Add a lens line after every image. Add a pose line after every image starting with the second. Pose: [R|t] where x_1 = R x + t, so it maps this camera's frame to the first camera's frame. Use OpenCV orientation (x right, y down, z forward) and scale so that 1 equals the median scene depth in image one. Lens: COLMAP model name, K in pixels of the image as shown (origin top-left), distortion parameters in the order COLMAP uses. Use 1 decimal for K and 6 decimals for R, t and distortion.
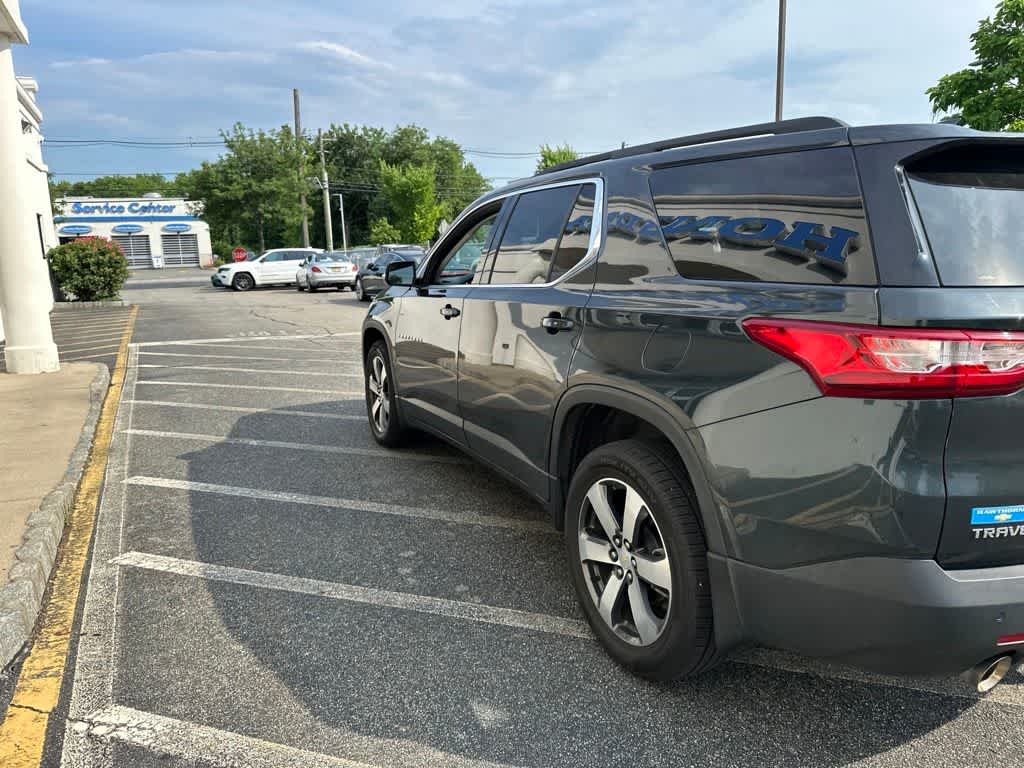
lens RADIAL K [[719.5, 0, 514.4], [0, 719.5, 385.6], [0, 0, 1]] dist [0.040882, -0.051776]
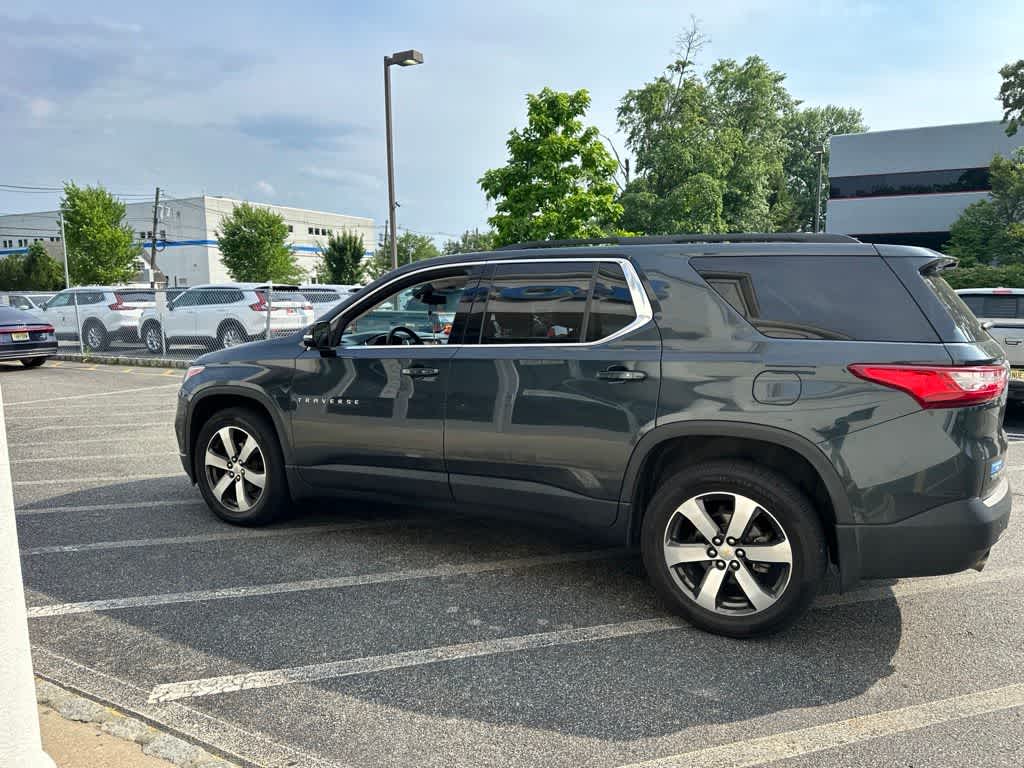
lens RADIAL K [[721.2, 0, 513.3], [0, 721.2, 391.2], [0, 0, 1]] dist [0.048632, -0.064861]
pose [[0.811113, -0.054257, 0.582368, -0.602297], [0.092824, 0.995010, -0.036583, -0.025902], [-0.577477, 0.083731, 0.812102, 0.085305]]
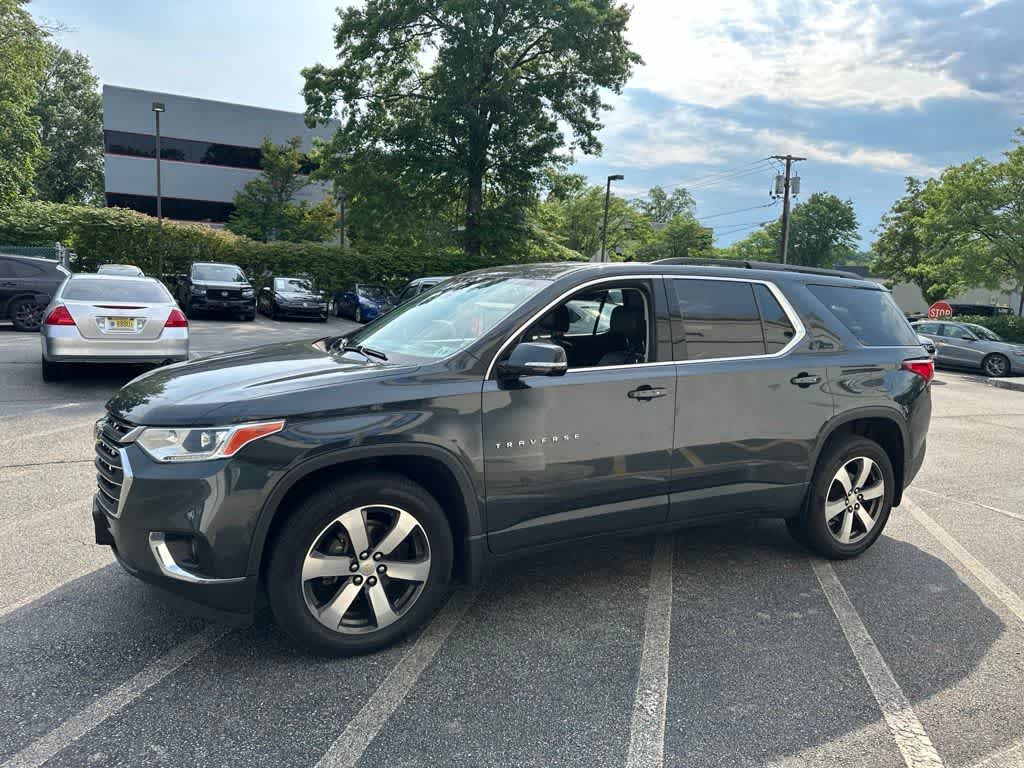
lens RADIAL K [[722.1, 0, 512.6], [0, 722.1, 380.0], [0, 0, 1]] dist [0.047298, -0.064732]
pose [[-0.047566, -0.123425, 0.991213, -1.068323], [0.138210, 0.981978, 0.128907, -0.278623], [-0.989260, 0.143127, -0.029650, 1.238940]]
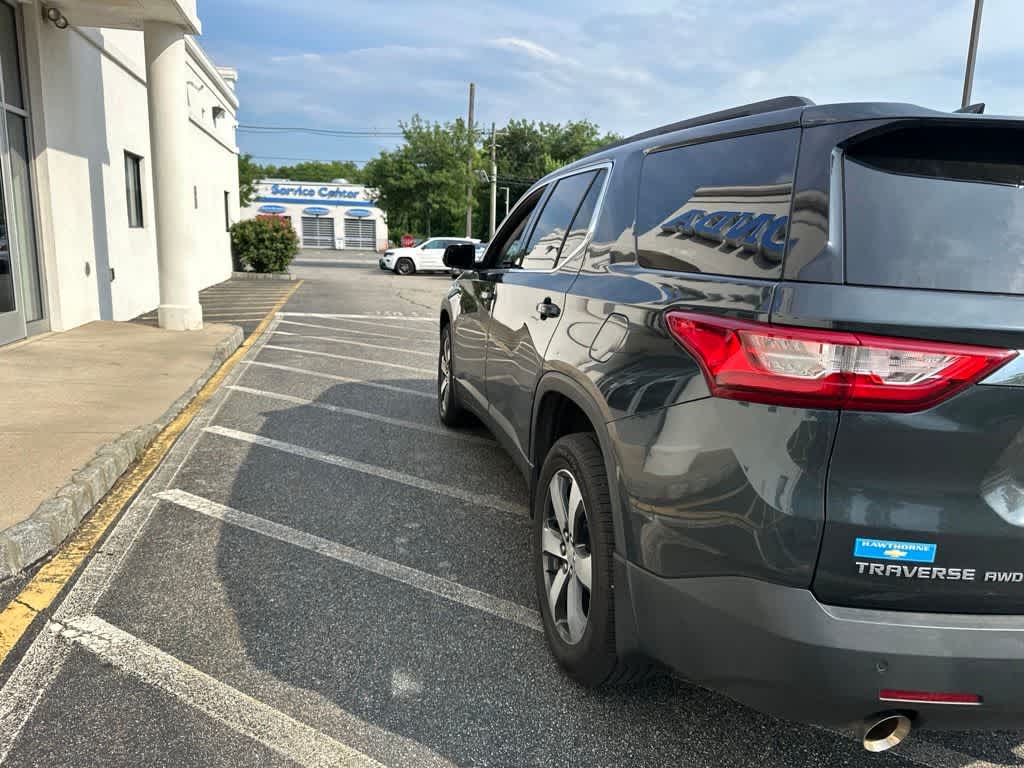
lens RADIAL K [[716.8, 0, 517.7], [0, 716.8, 387.3], [0, 0, 1]] dist [0.073203, -0.111924]
pose [[0.973701, 0.098588, -0.205392, 0.172853], [-0.097442, 0.995117, 0.015715, 0.006024], [0.205939, 0.004712, 0.978554, 0.024730]]
